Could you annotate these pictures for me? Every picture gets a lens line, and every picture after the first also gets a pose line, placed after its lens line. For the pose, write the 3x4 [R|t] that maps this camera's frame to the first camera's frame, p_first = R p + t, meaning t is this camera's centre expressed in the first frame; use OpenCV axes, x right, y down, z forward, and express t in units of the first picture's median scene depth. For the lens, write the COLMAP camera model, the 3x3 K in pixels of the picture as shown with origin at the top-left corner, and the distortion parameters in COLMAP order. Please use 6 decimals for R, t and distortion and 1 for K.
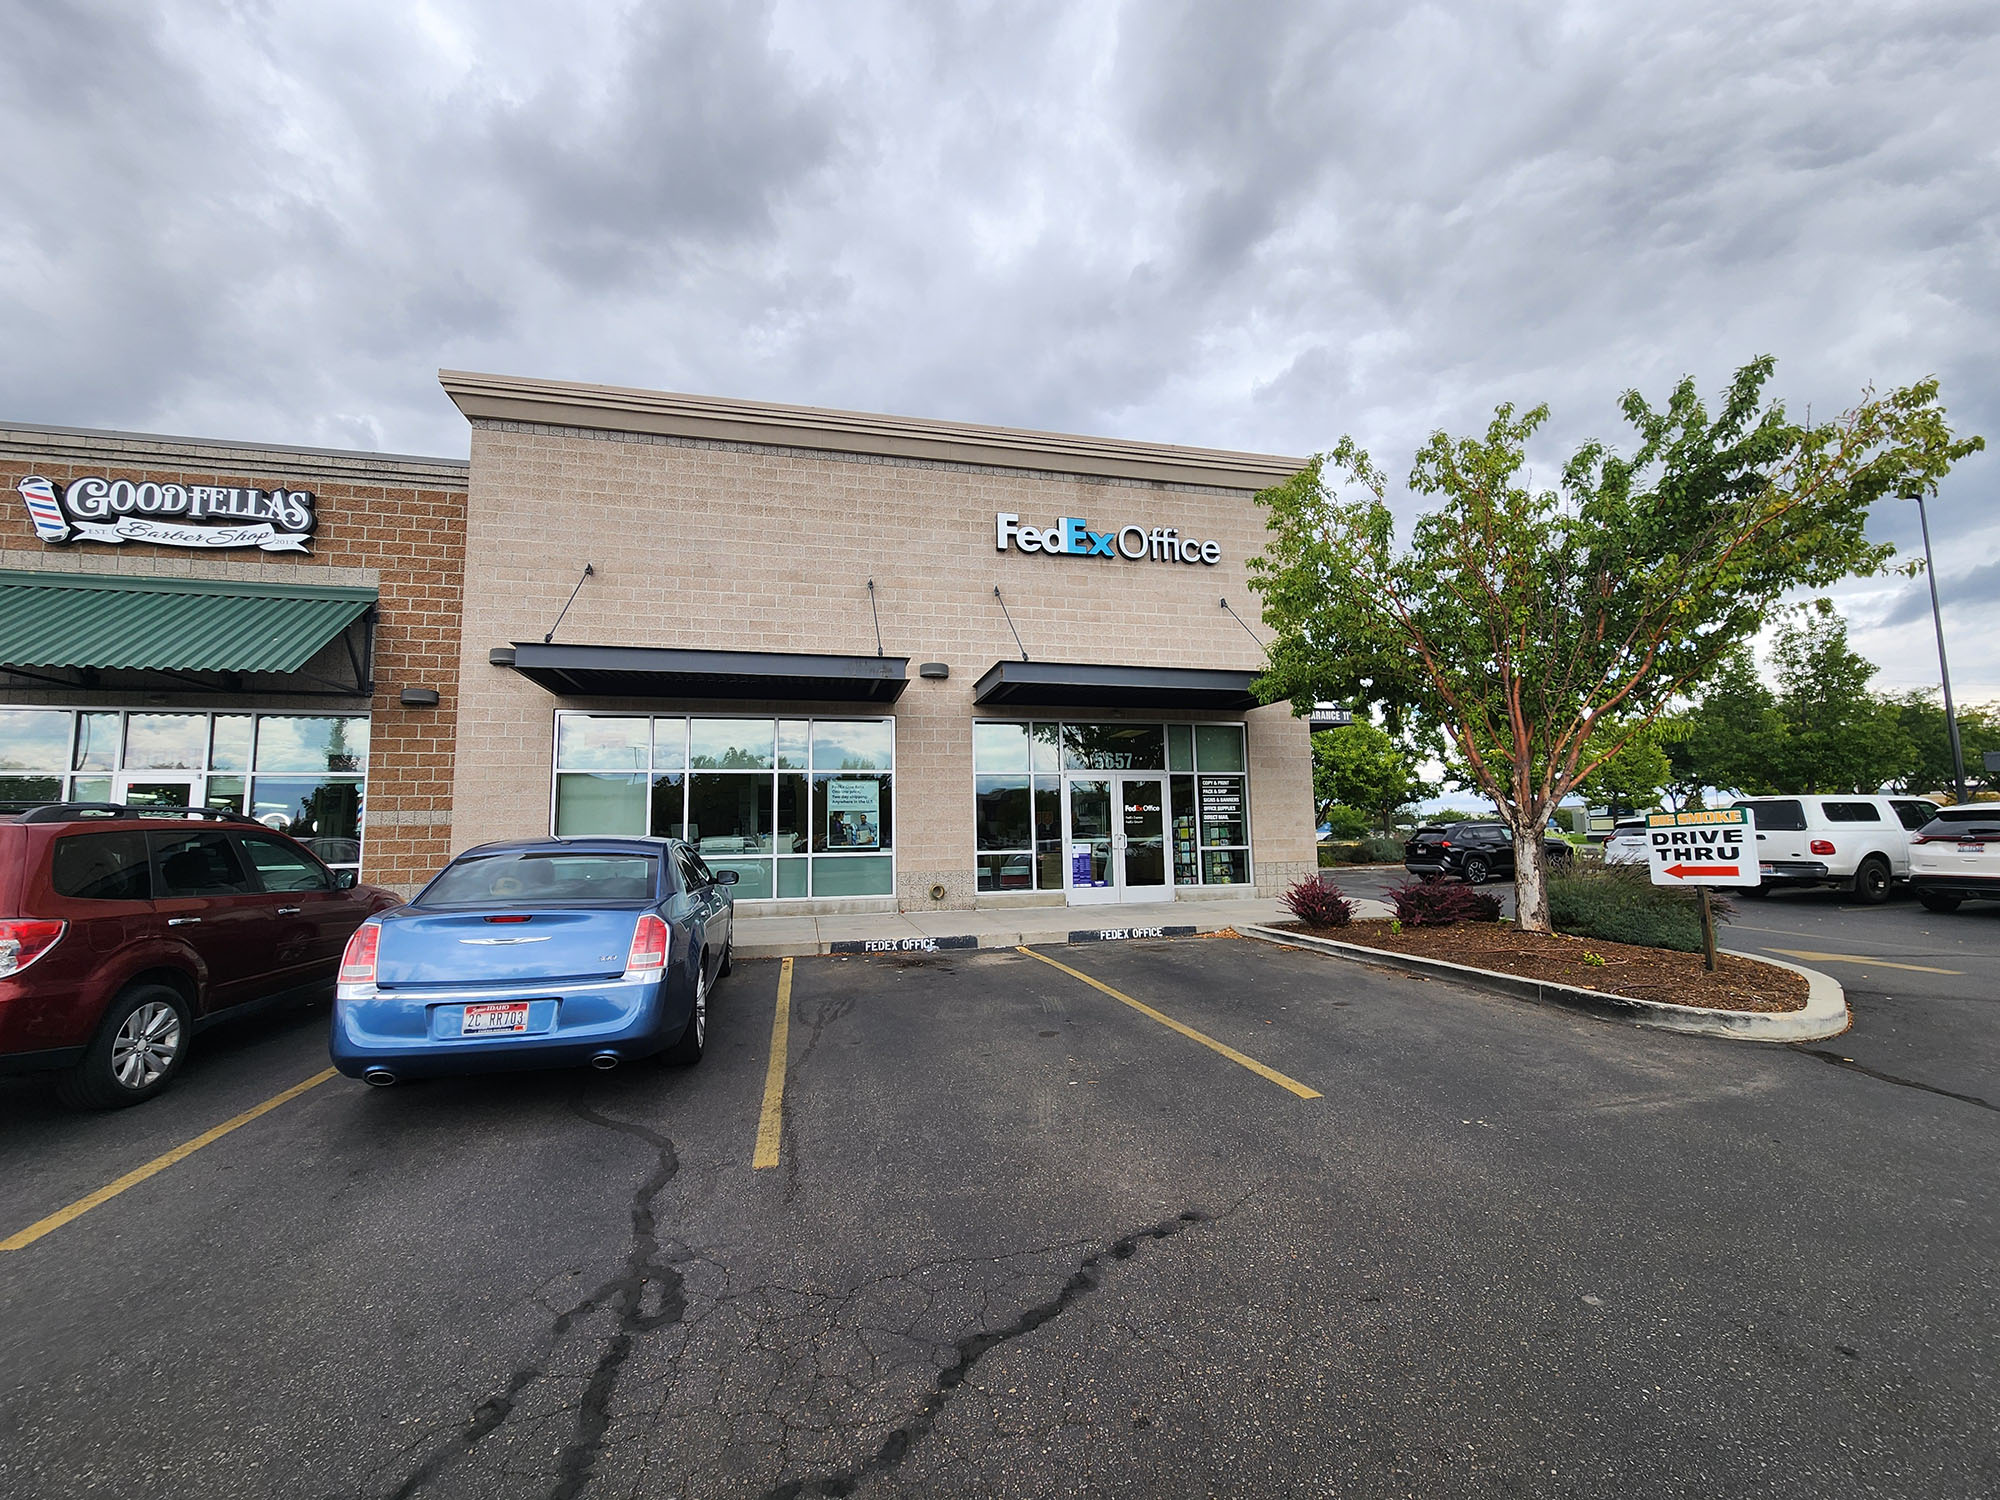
lens RADIAL K [[817.1, 0, 987.6], [0, 817.1, 750.3], [0, 0, 1]] dist [-0.002181, -0.001098]
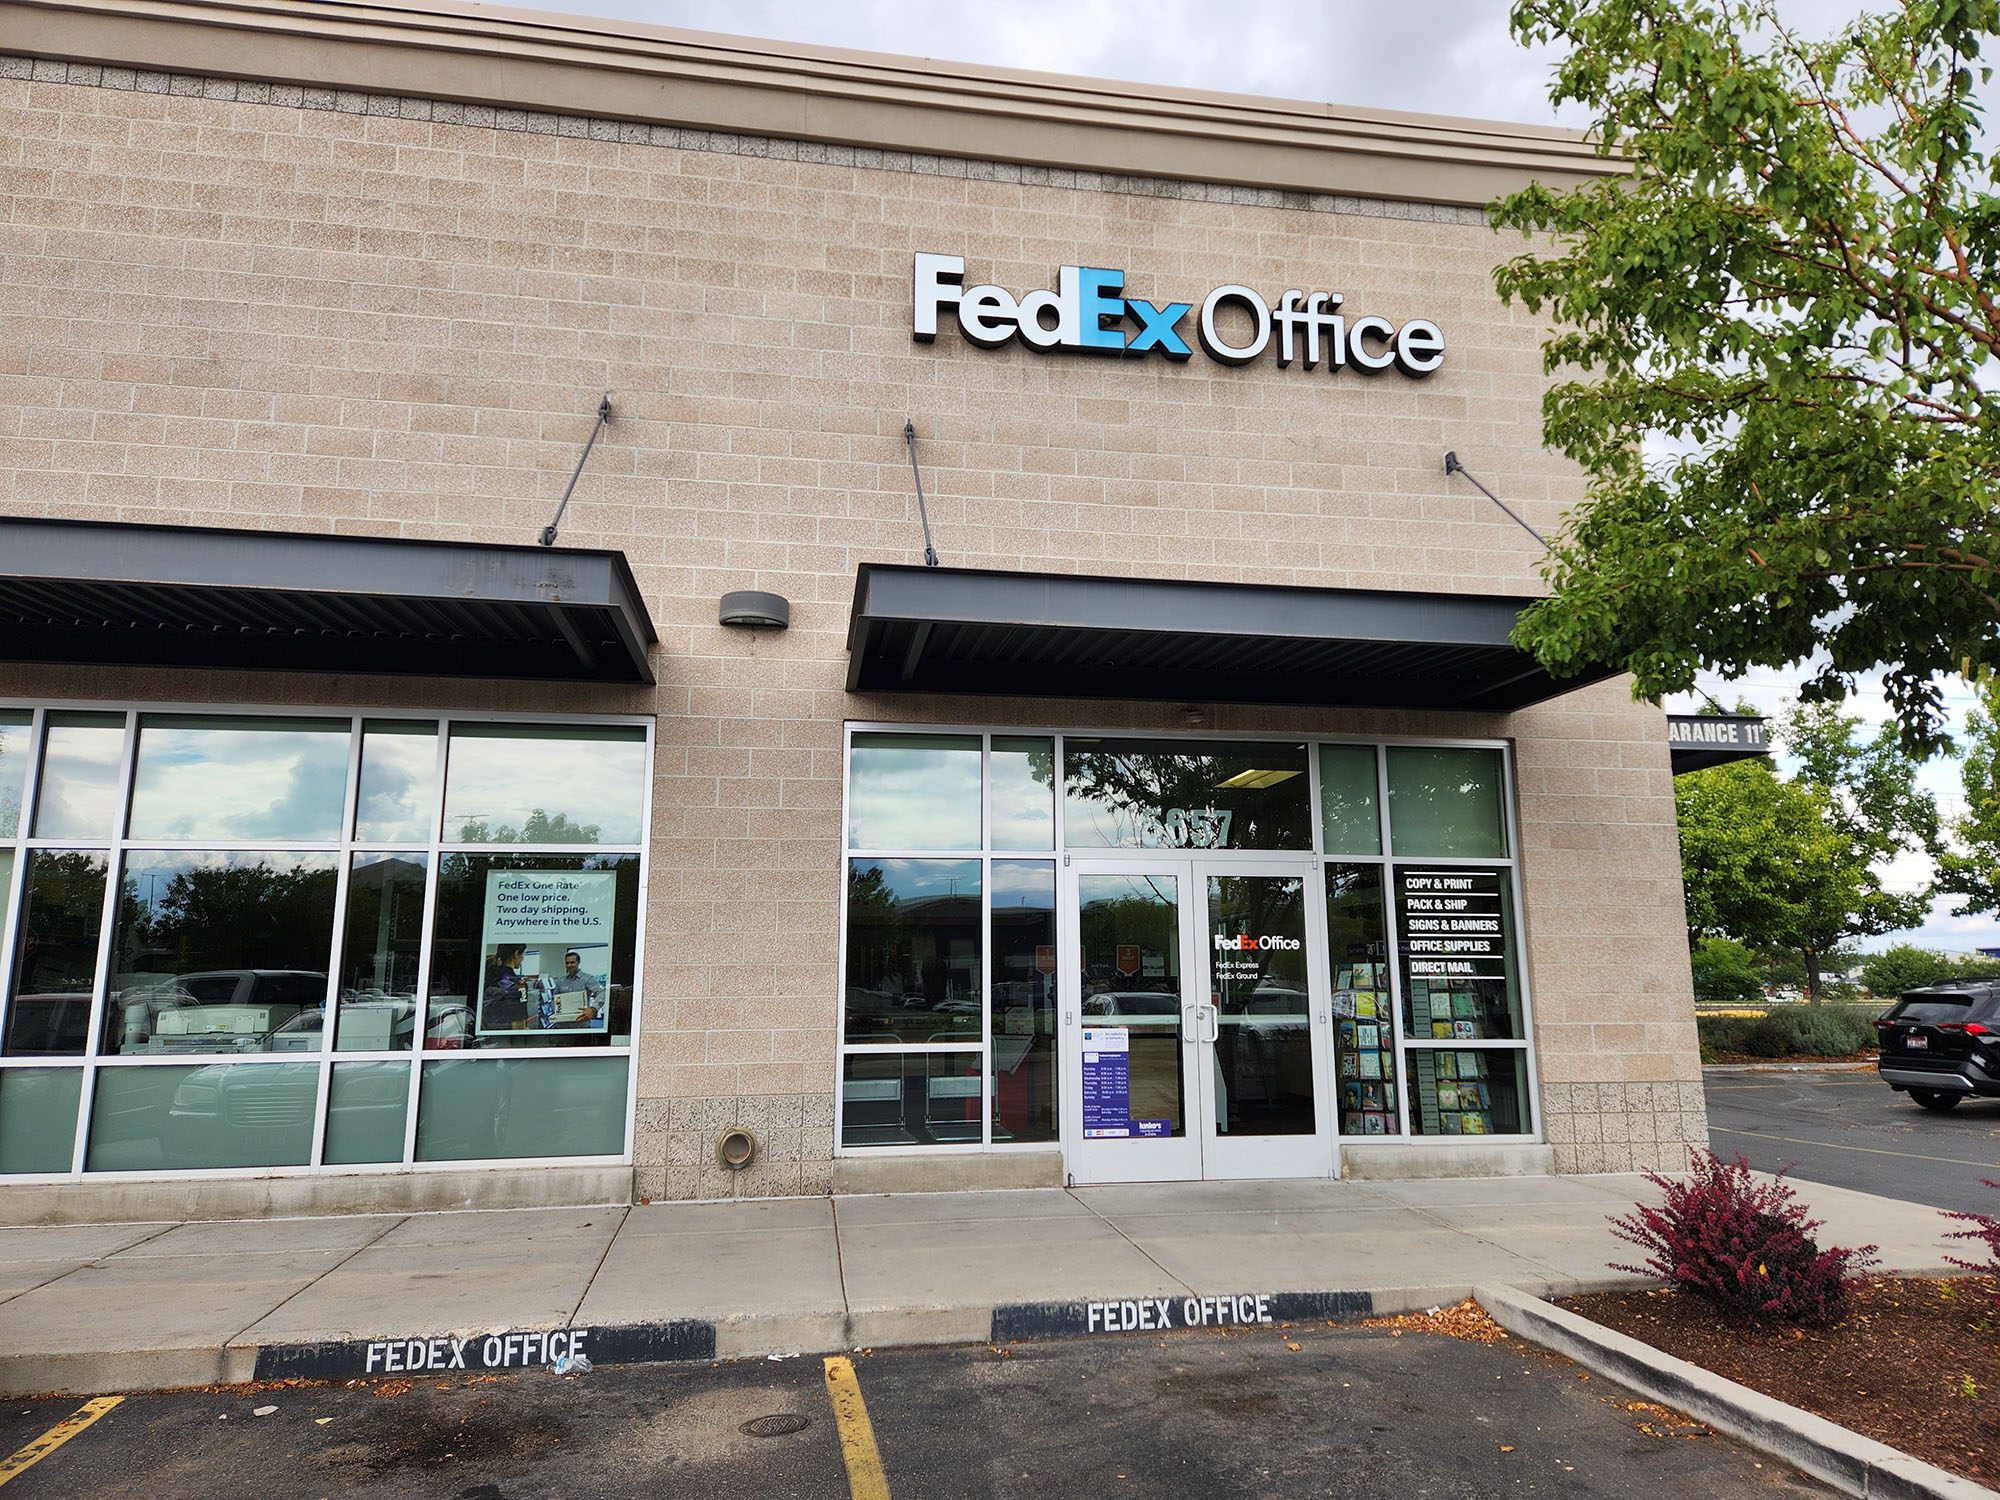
lens RADIAL K [[1341.0, 0, 1006.3], [0, 1341.0, 733.4], [0, 0, 1]] dist [0.081434, -0.065931]
pose [[0.998177, 0.001403, -0.060341, 0.104717], [-0.005916, 0.997190, -0.074681, 0.016904], [0.060066, 0.074901, 0.995380, 0.307083]]
